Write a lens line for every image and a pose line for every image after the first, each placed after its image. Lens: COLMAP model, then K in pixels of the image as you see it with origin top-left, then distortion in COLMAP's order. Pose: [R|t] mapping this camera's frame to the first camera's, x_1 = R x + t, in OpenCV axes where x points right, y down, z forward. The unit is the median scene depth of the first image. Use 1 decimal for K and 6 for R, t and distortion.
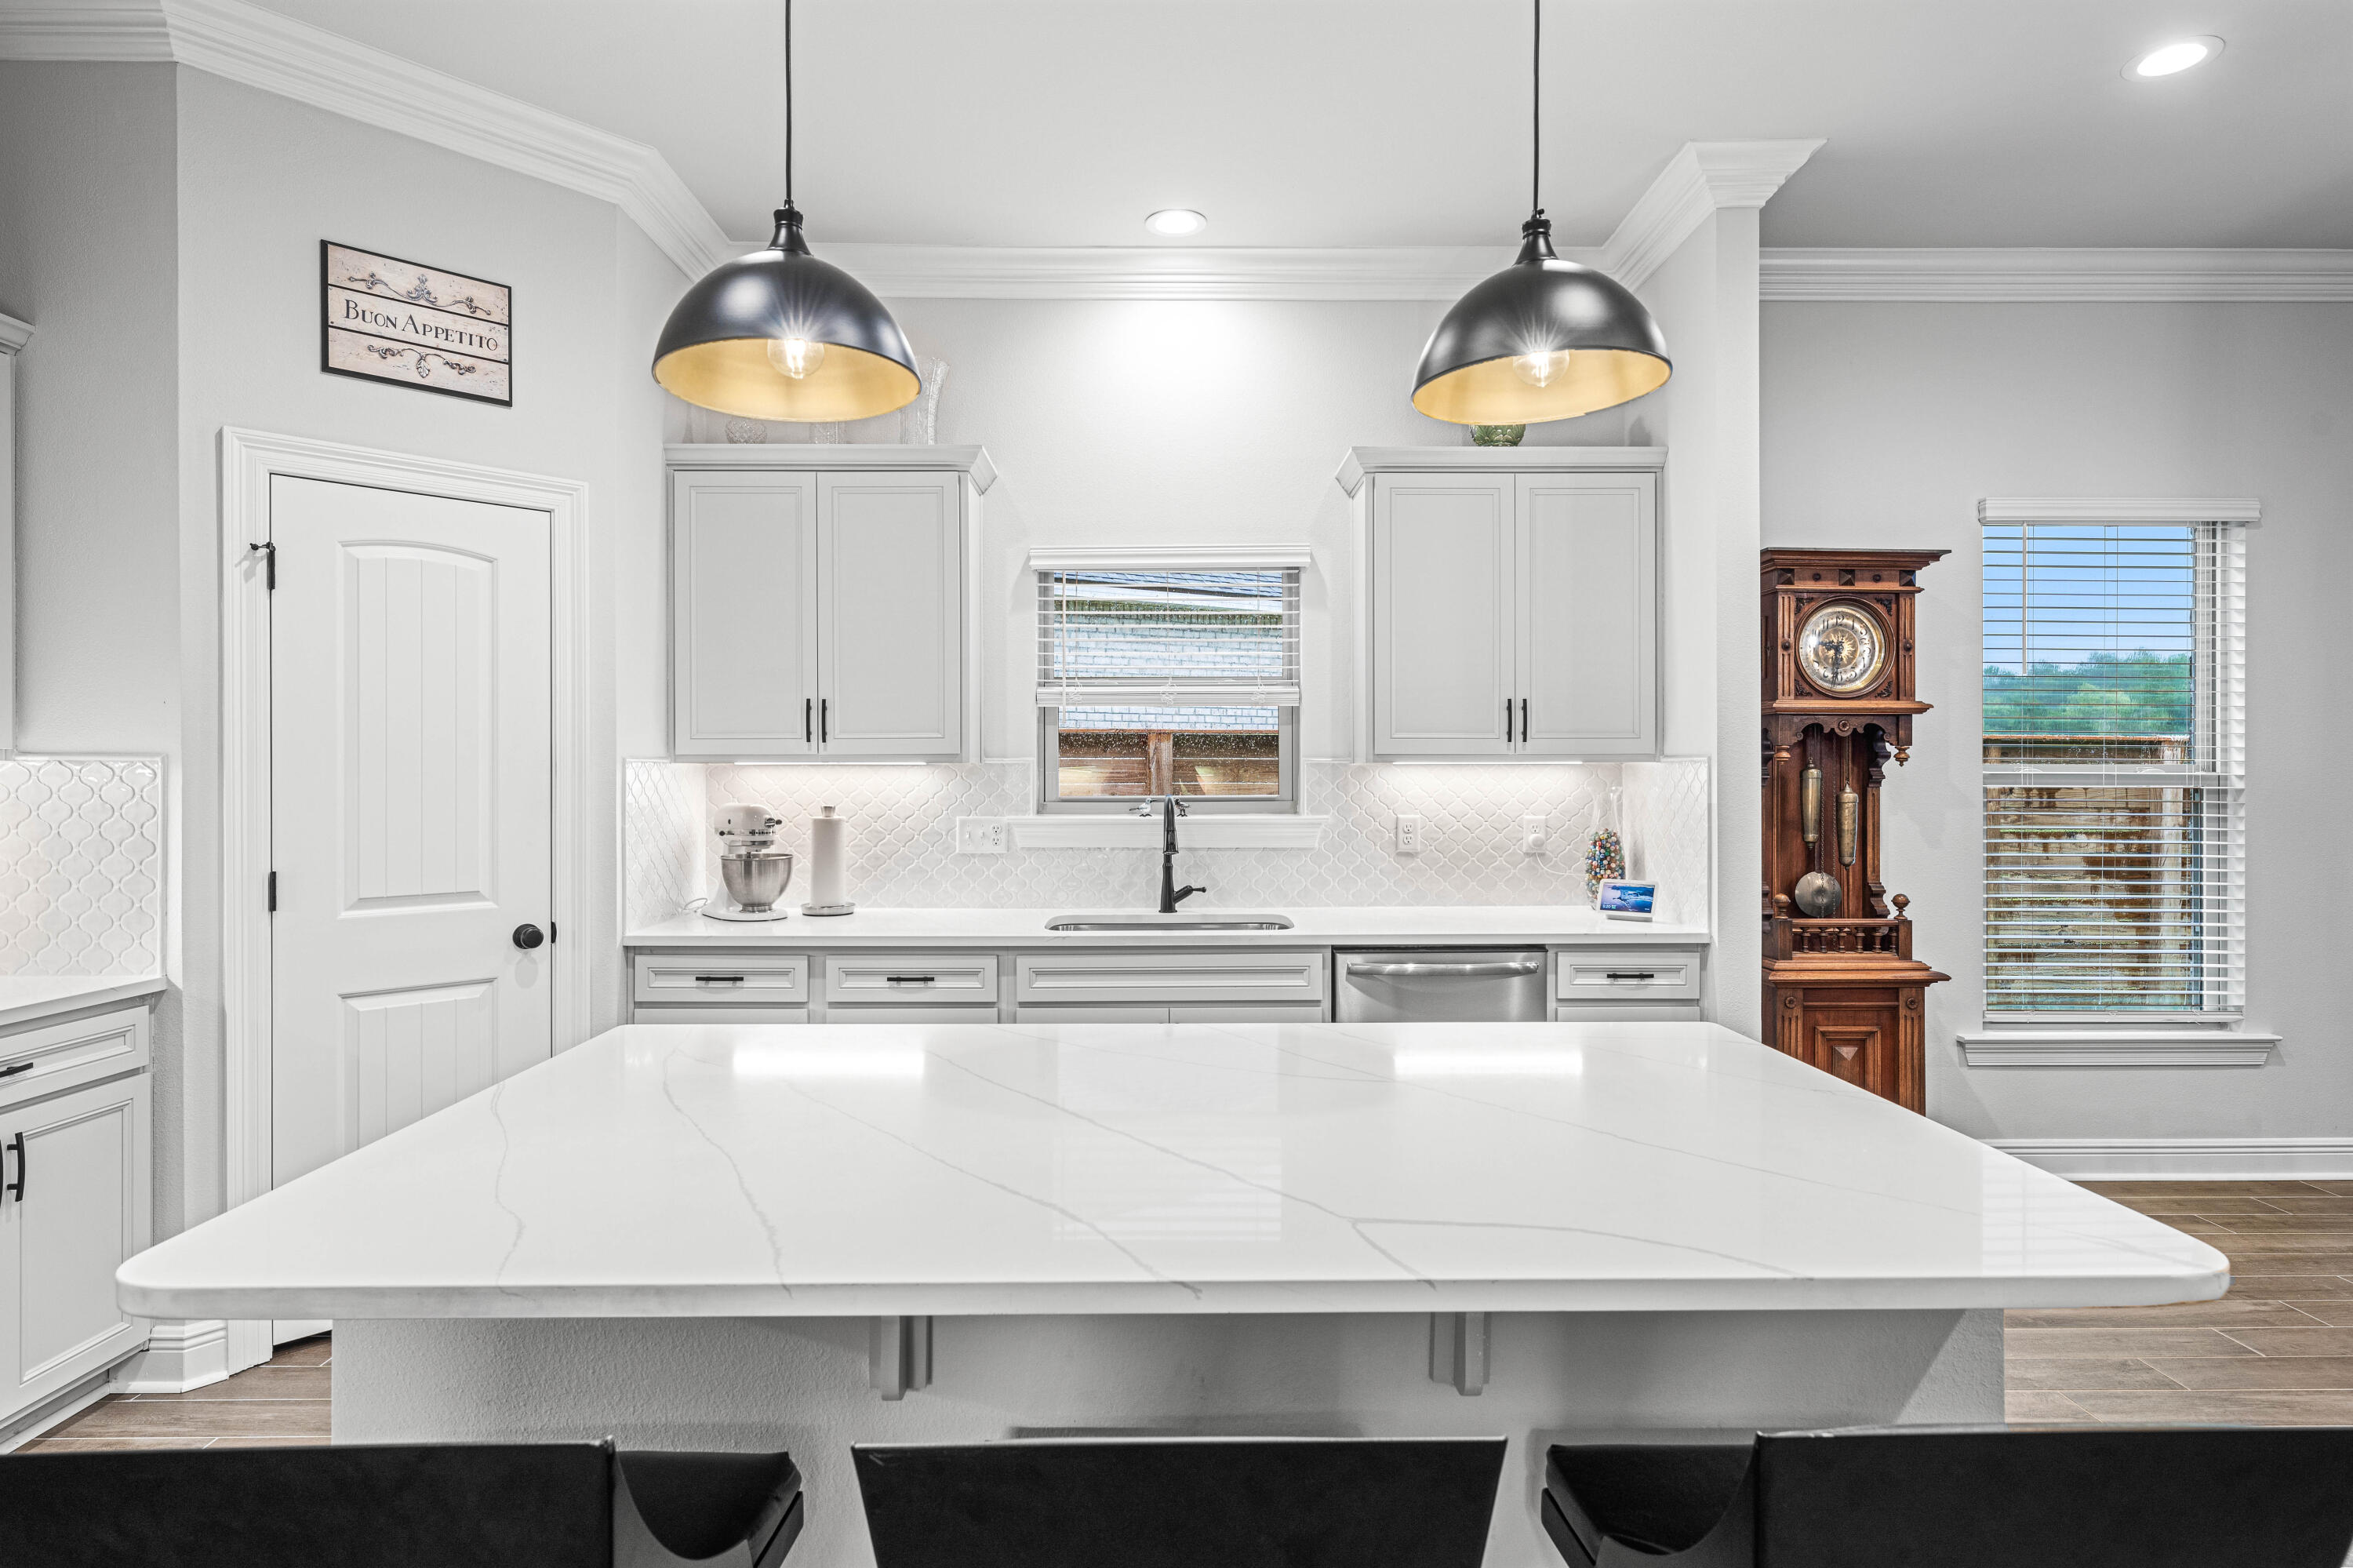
lens RADIAL K [[1240.9, 0, 1173.6], [0, 1240.9, 773.3], [0, 0, 1]] dist [0.003510, 0.000332]
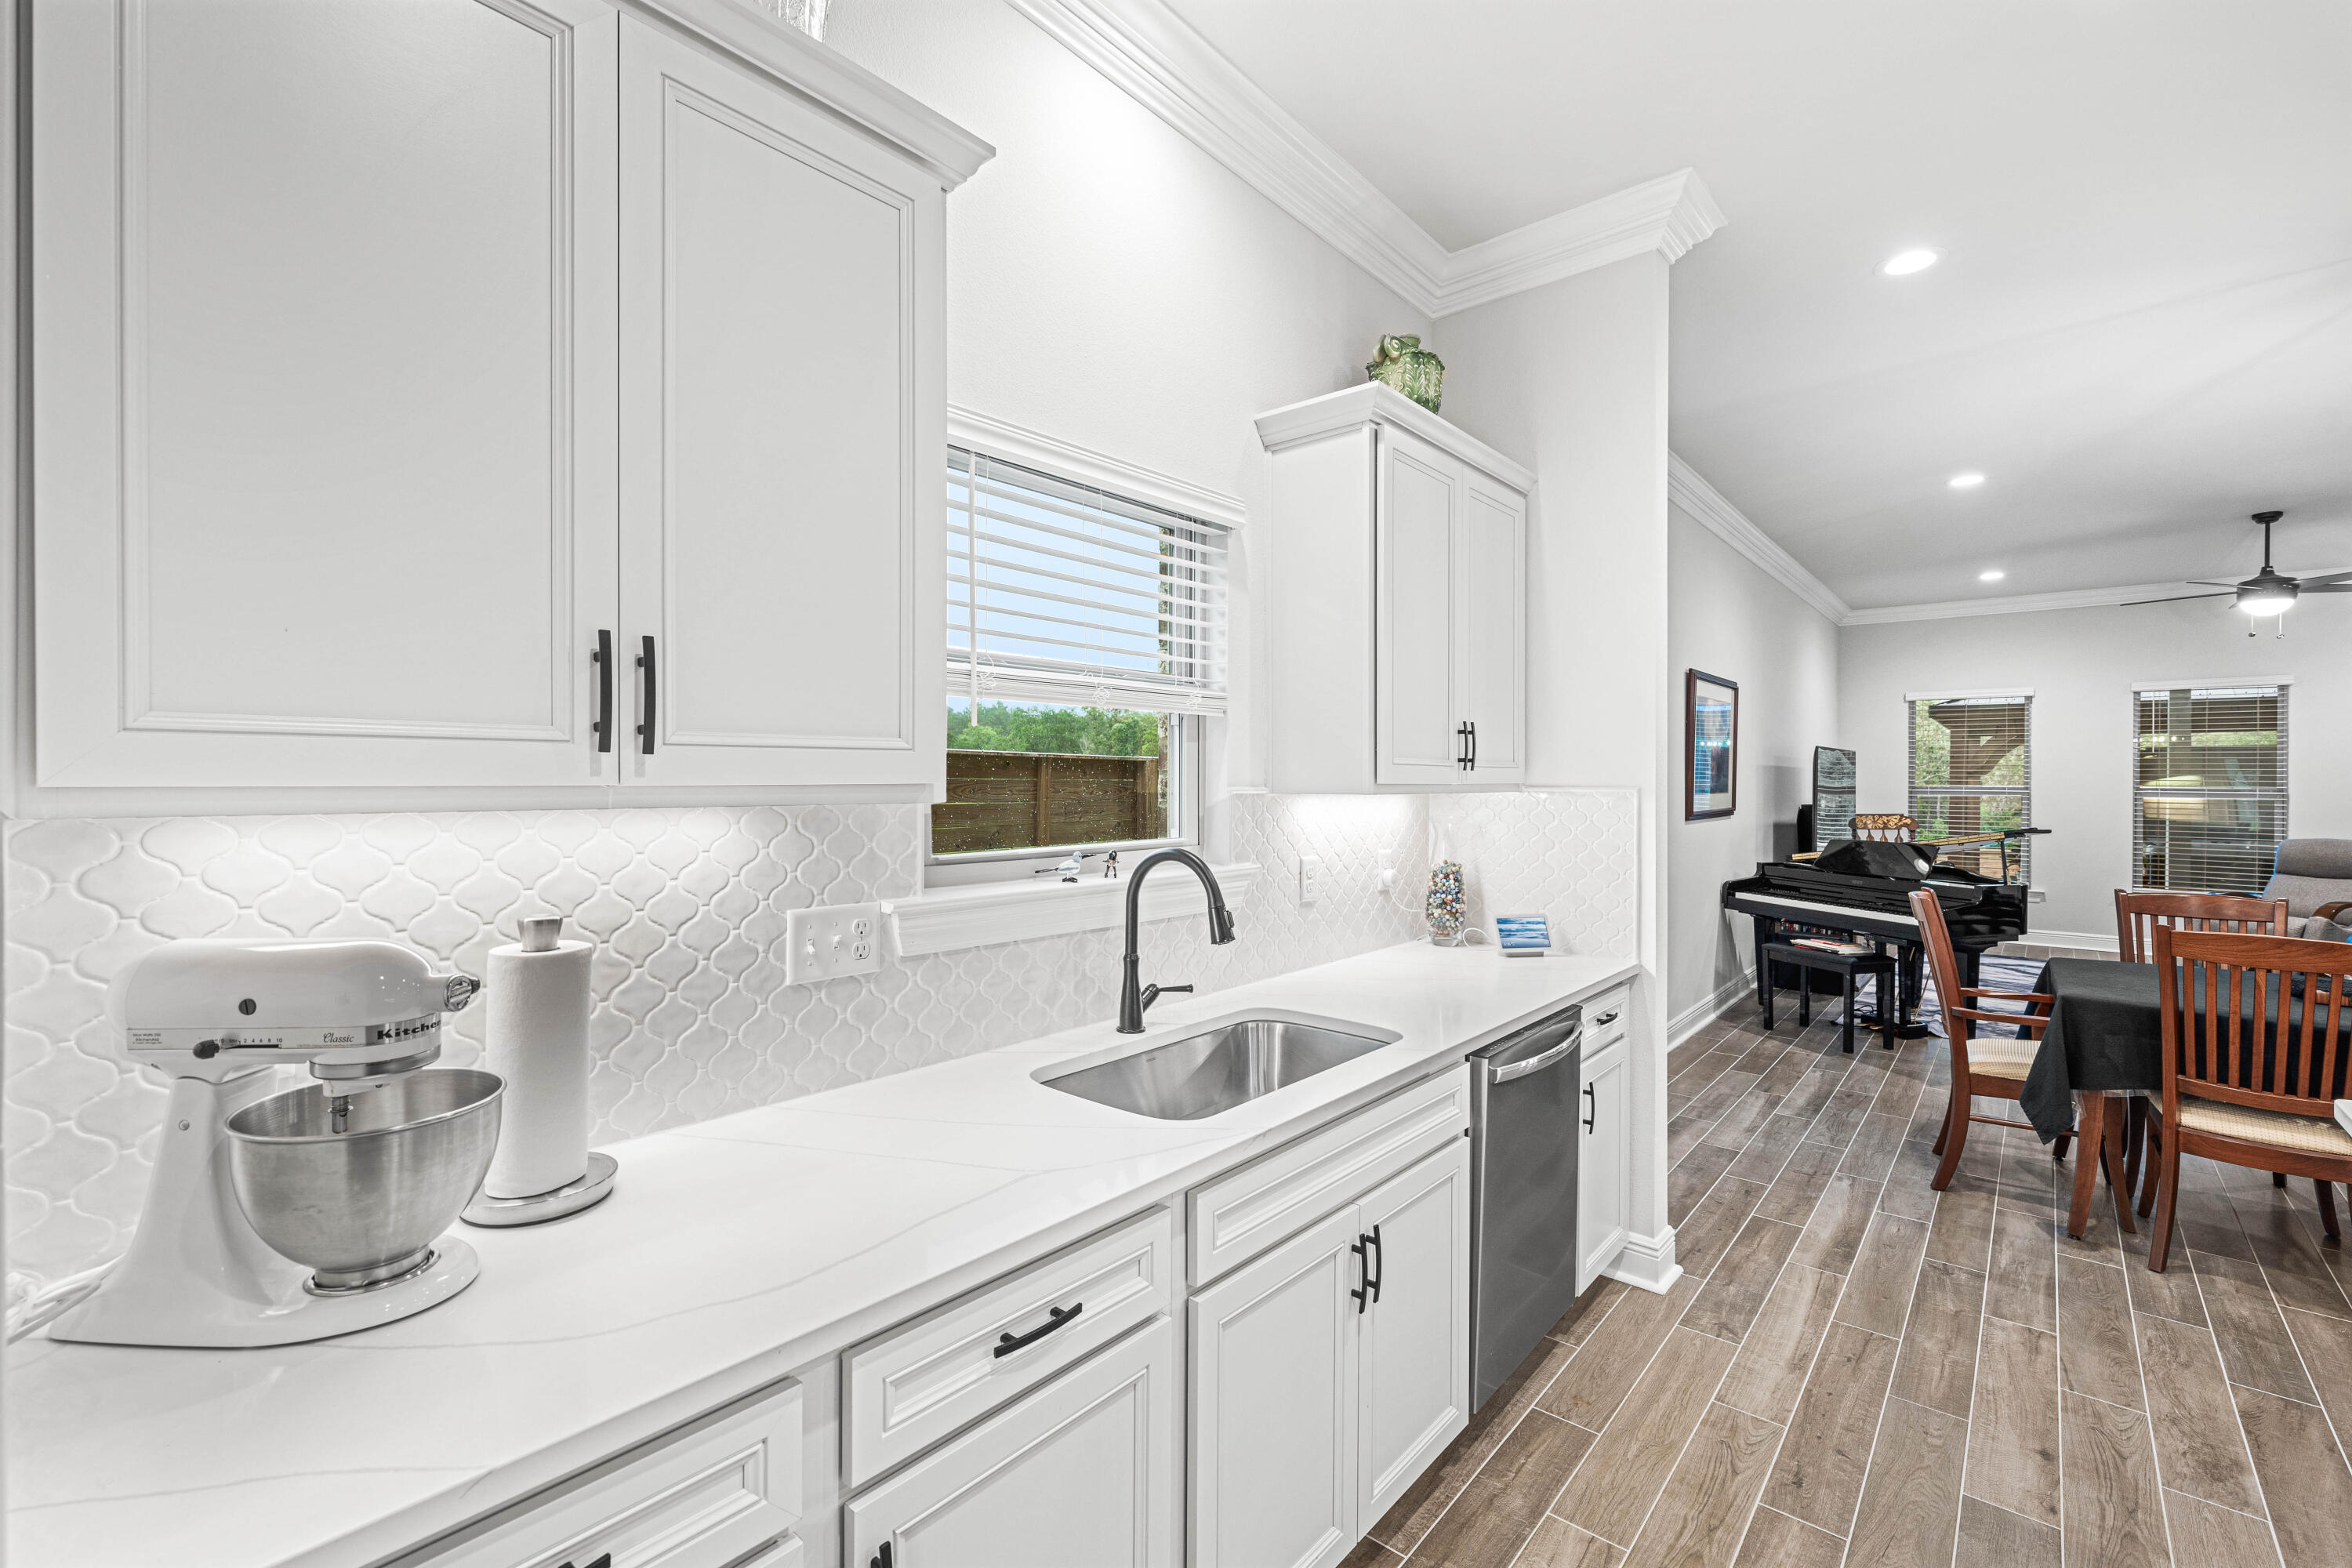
lens RADIAL K [[1005.0, 0, 1172.2], [0, 1005.0, 781.6], [0, 0, 1]] dist [-0.001825, -0.000456]
pose [[0.664269, 0.001556, 0.747492, -0.428993], [-0.002361, 0.999997, 0.000016, -0.018114], [-0.747489, -0.001776, 0.664271, 0.735347]]
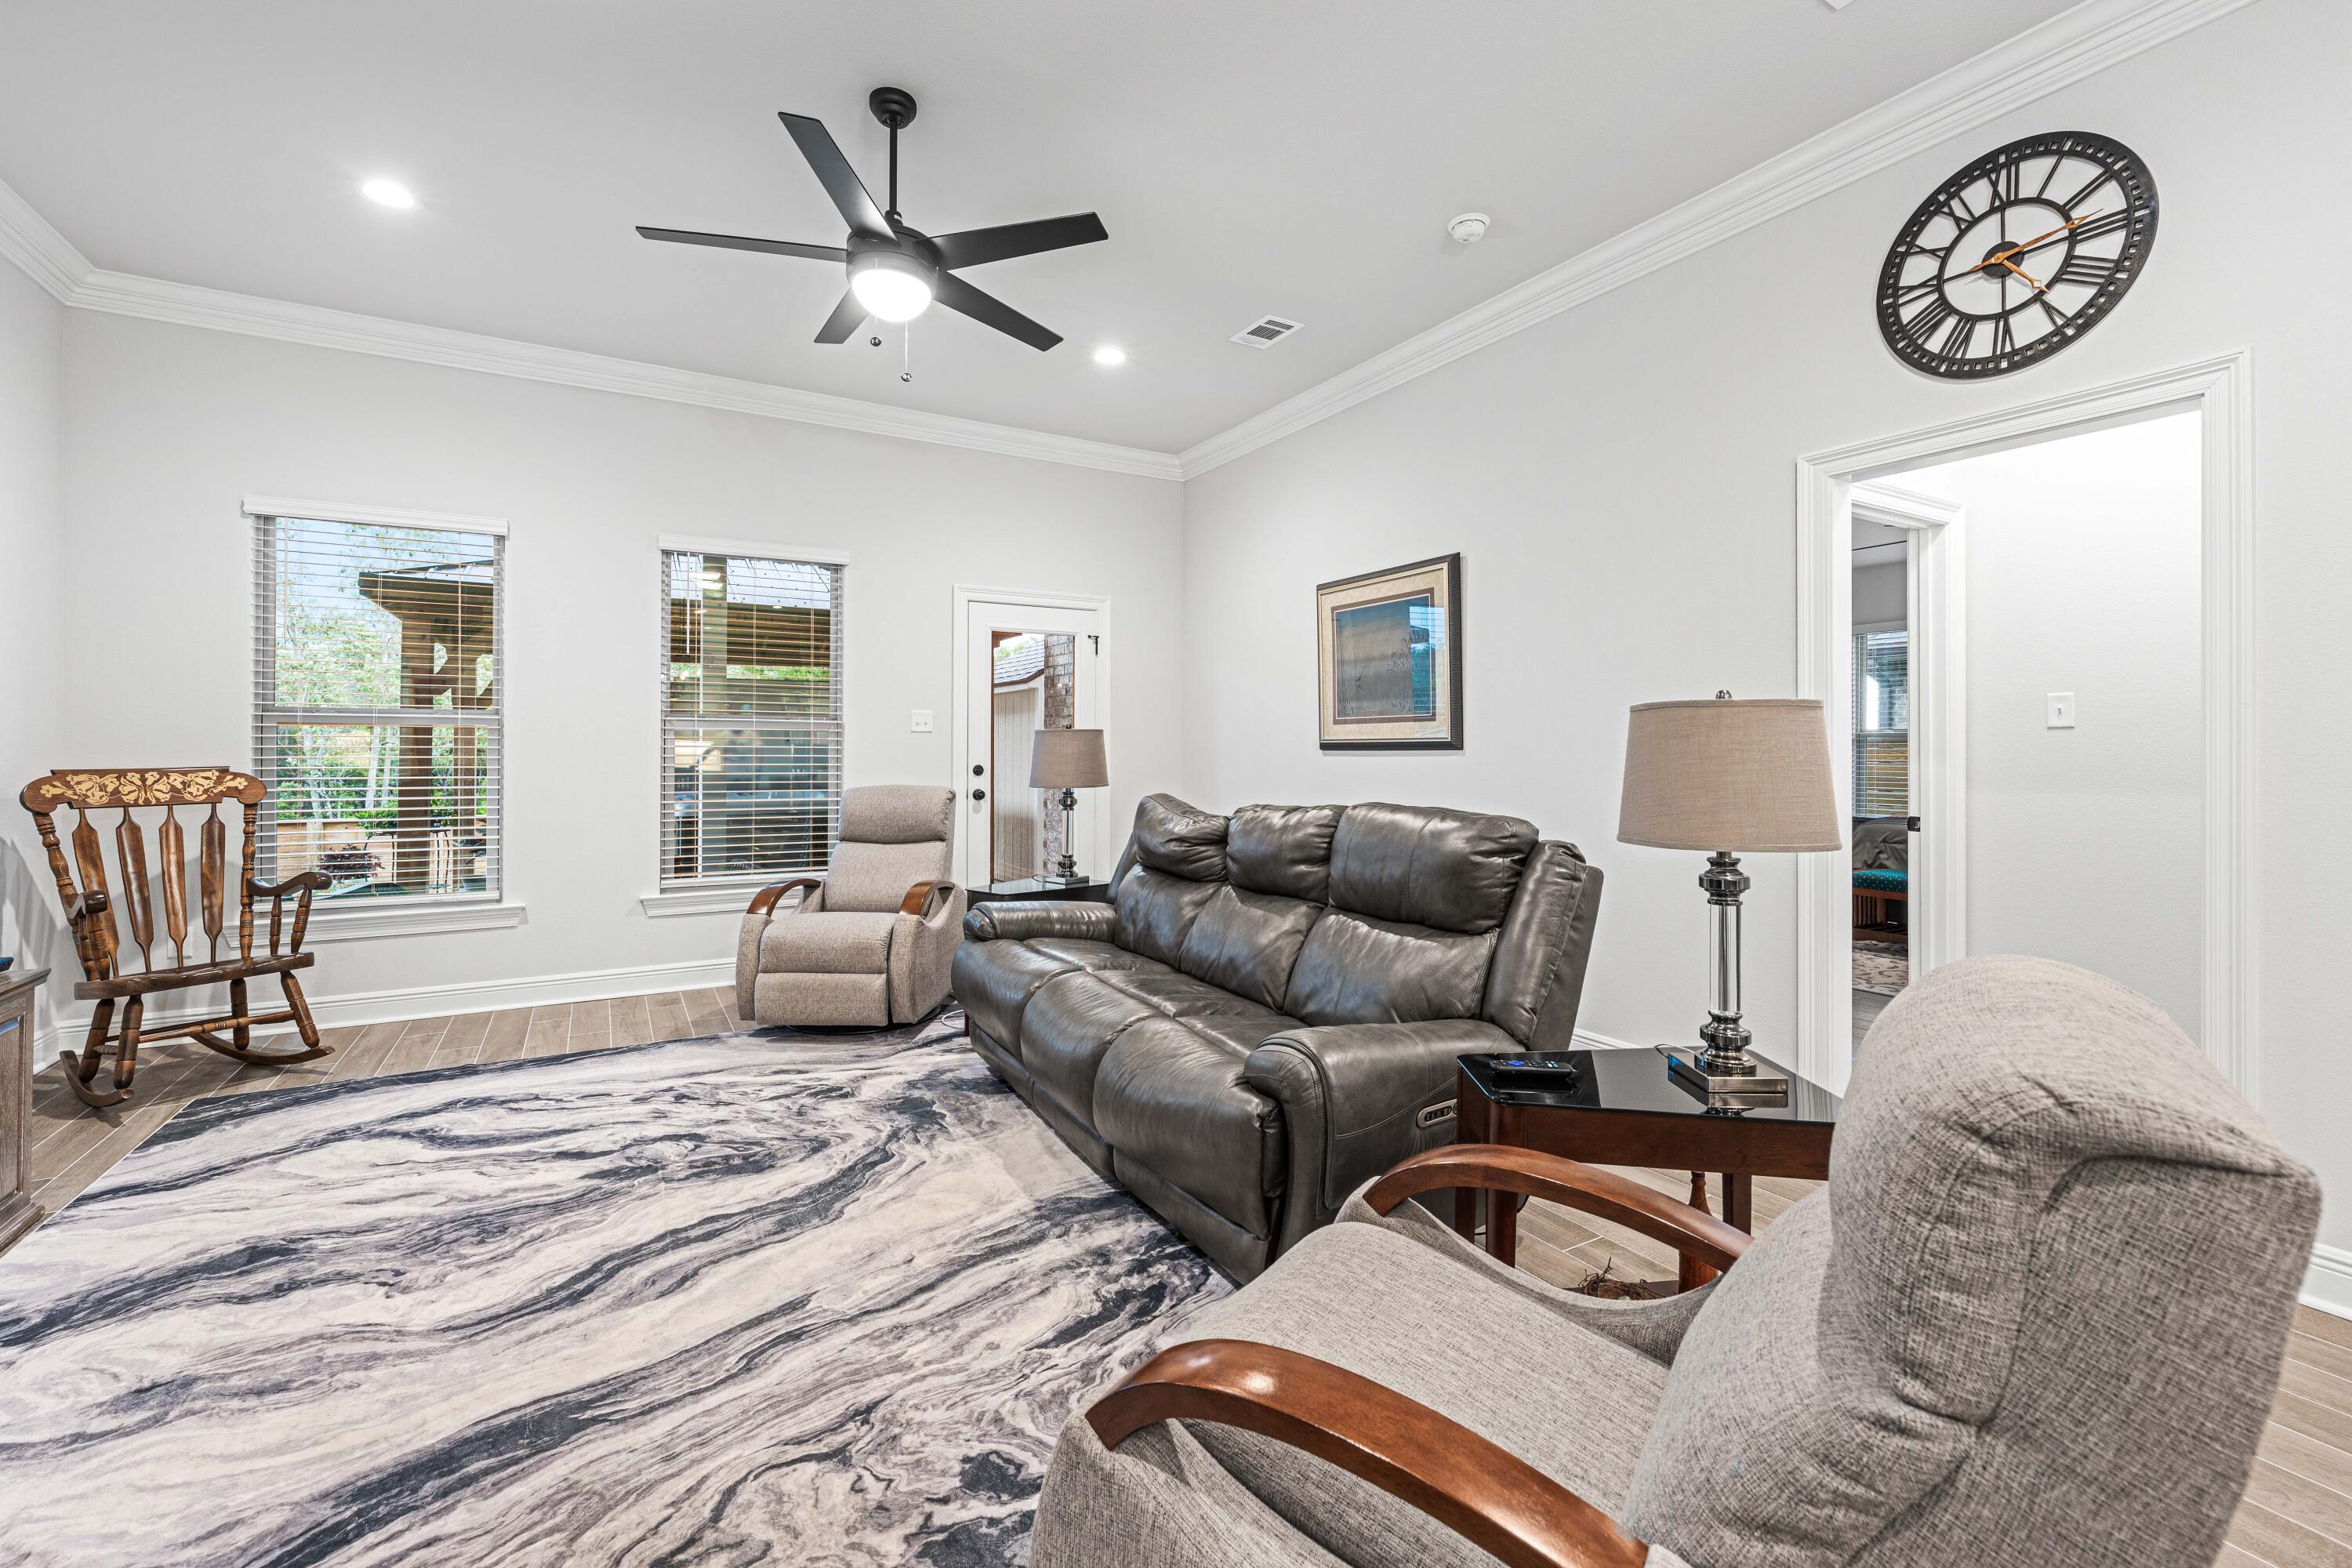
lens RADIAL K [[990.4, 0, 1169.9], [0, 990.4, 744.1], [0, 0, 1]] dist [-0.002107, -0.000237]
pose [[-0.488231, 0.001953, 0.872712, 1.312934], [0.001095, 0.999998, -0.001625, 0.039552], [-0.872714, 0.000162, -0.488232, 0.668065]]
